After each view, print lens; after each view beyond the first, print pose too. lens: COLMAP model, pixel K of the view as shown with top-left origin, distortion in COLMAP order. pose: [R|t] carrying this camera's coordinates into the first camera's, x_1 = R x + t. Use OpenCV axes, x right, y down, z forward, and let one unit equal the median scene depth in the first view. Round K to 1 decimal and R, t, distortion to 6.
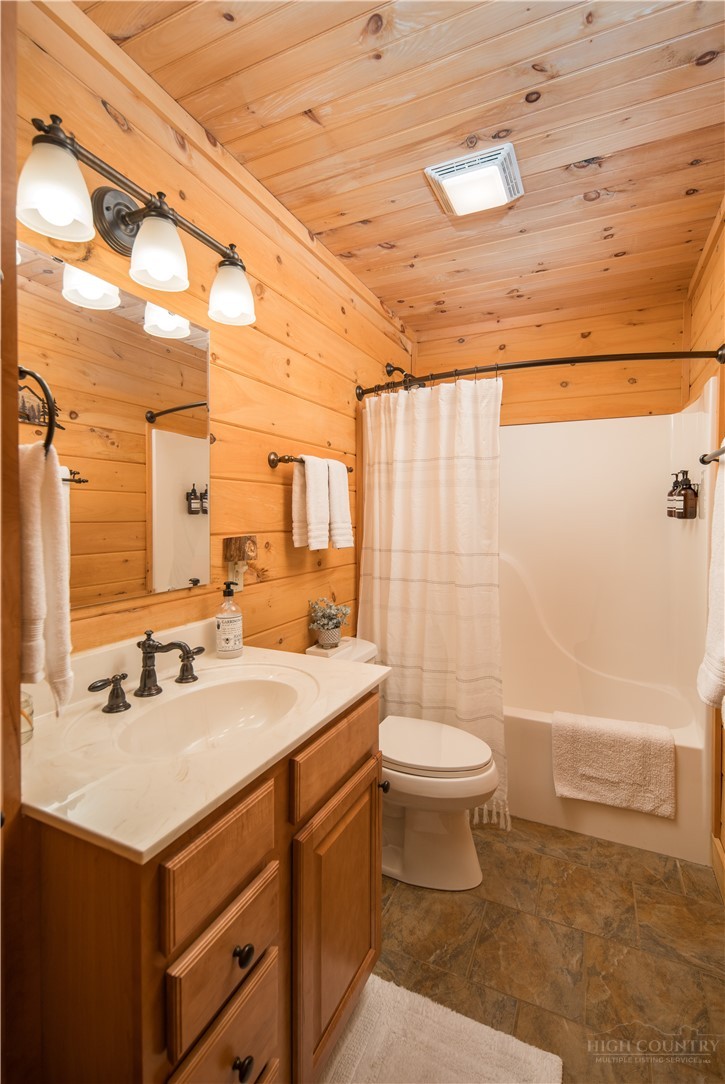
lens RADIAL K [[491.4, 0, 362.5], [0, 491.4, 542.0], [0, 0, 1]] dist [0.001800, -0.000211]
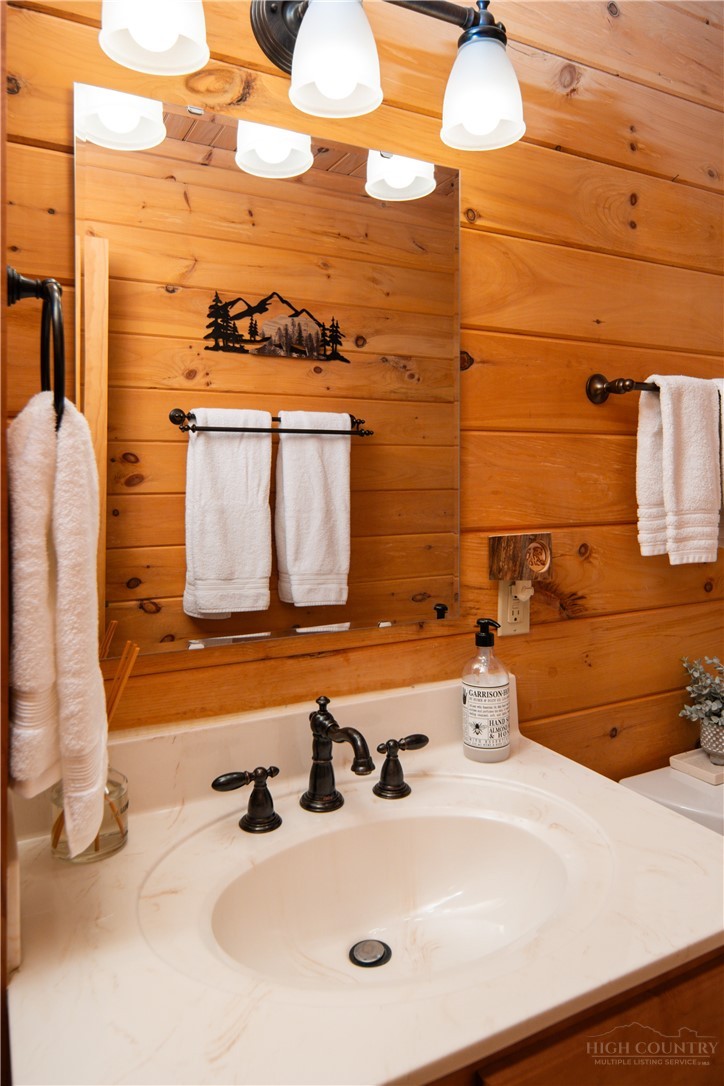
lens RADIAL K [[747.3, 0, 361.9], [0, 747.3, 488.0], [0, 0, 1]] dist [-0.001603, -0.001180]
pose [[0.810553, 0.012406, -0.585533, 0.084592], [-0.029881, 0.999350, -0.020190, -0.036930], [0.584902, 0.033861, 0.810397, 0.206052]]
